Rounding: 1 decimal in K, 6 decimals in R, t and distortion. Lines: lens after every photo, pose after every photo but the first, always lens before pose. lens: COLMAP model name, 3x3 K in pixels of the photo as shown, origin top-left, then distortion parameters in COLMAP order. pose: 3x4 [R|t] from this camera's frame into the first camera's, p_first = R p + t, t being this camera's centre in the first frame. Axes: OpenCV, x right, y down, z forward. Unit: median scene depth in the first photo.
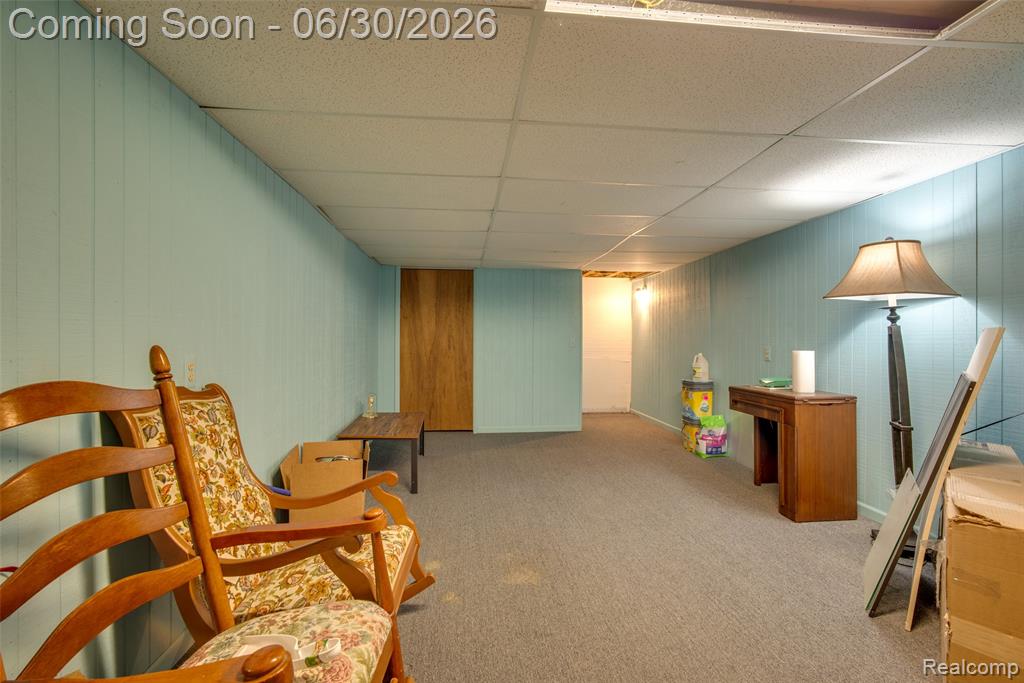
lens RADIAL K [[438.9, 0, 511.8], [0, 438.9, 339.6], [0, 0, 1]] dist [-0.013925, 0.002403]
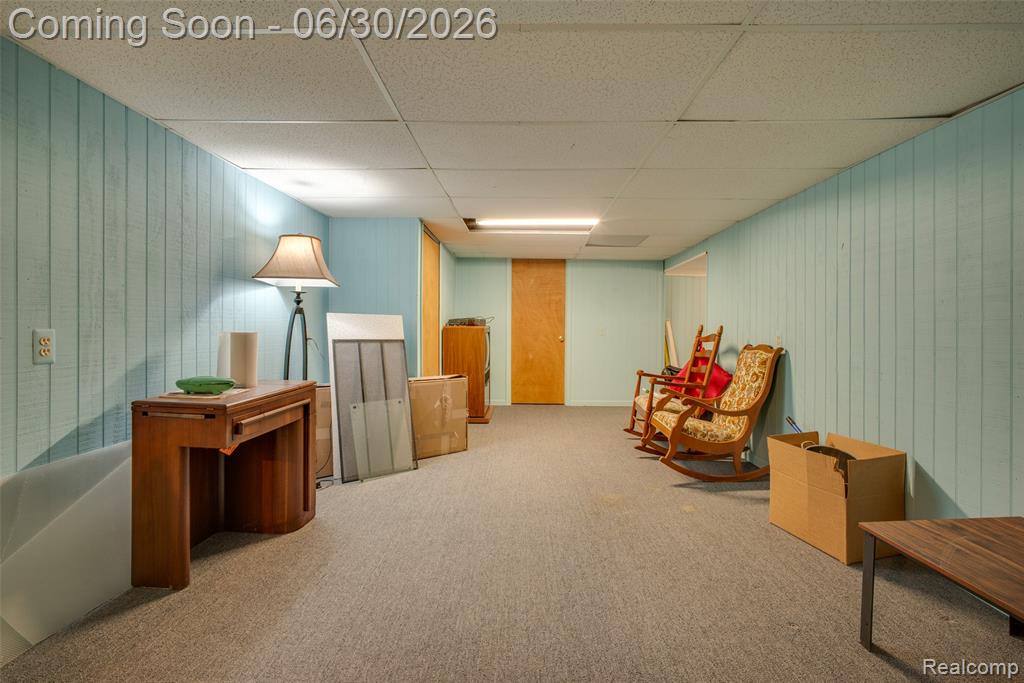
lens RADIAL K [[438.9, 0, 511.3], [0, 438.9, 333.4], [0, 0, 1]] dist [-0.013925, 0.002403]
pose [[-0.992627, -0.006673, 0.121022, 0.151140], [-0.005630, 0.999944, 0.008964, 0.025424], [-0.121075, 0.008217, -0.992609, 2.113374]]
